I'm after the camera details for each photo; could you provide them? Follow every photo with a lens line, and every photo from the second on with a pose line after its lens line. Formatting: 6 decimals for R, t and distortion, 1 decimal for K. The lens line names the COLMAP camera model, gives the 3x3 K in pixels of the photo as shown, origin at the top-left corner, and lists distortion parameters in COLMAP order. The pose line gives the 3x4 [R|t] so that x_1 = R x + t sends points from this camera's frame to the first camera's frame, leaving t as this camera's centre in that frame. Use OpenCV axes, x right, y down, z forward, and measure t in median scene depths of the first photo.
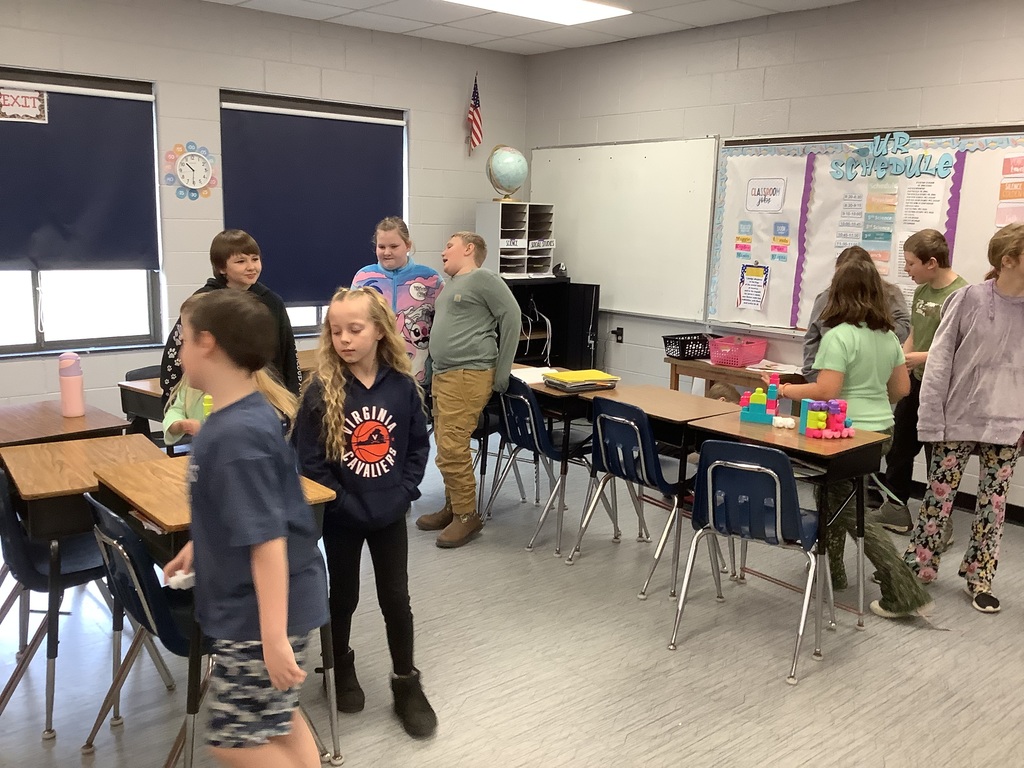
lens RADIAL K [[917.4, 0, 512.0], [0, 917.4, 384.0], [0, 0, 1]] dist [0.119753, -0.246431]
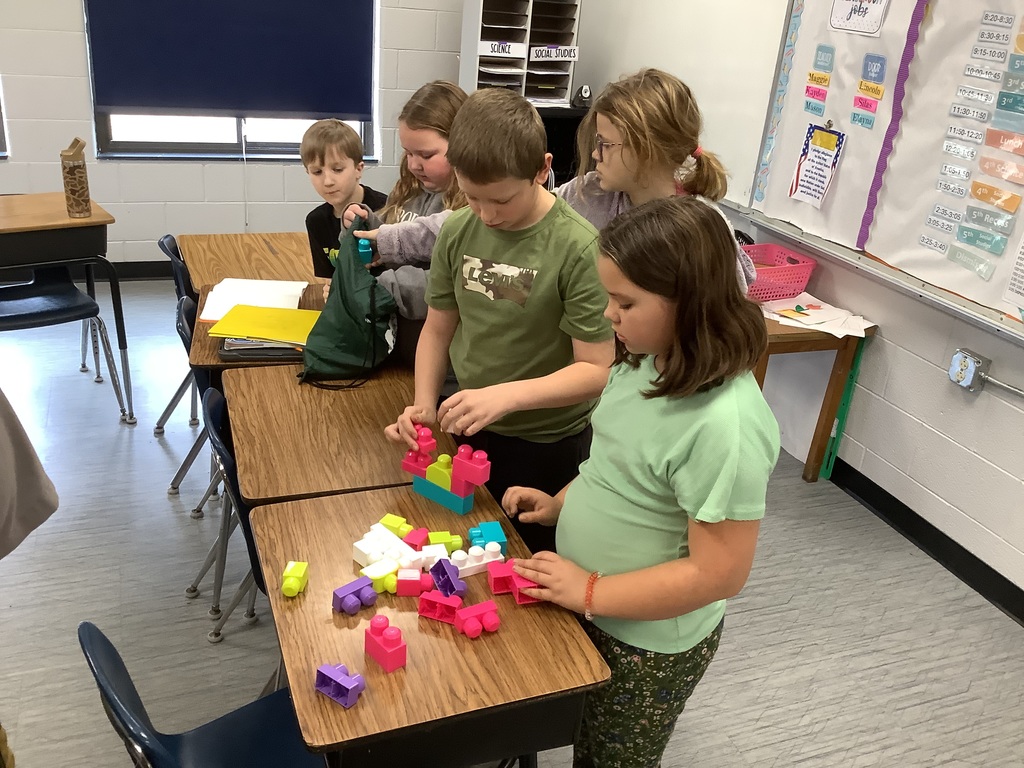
lens RADIAL K [[927.3, 0, 512.0], [0, 927.3, 384.0], [0, 0, 1]] dist [0.068543, -0.132872]
pose [[0.948186, 0.178093, -0.263110, 0.296713], [-0.116918, 0.965603, 0.232250, -0.099942], [0.295422, -0.189454, 0.936394, 0.423818]]
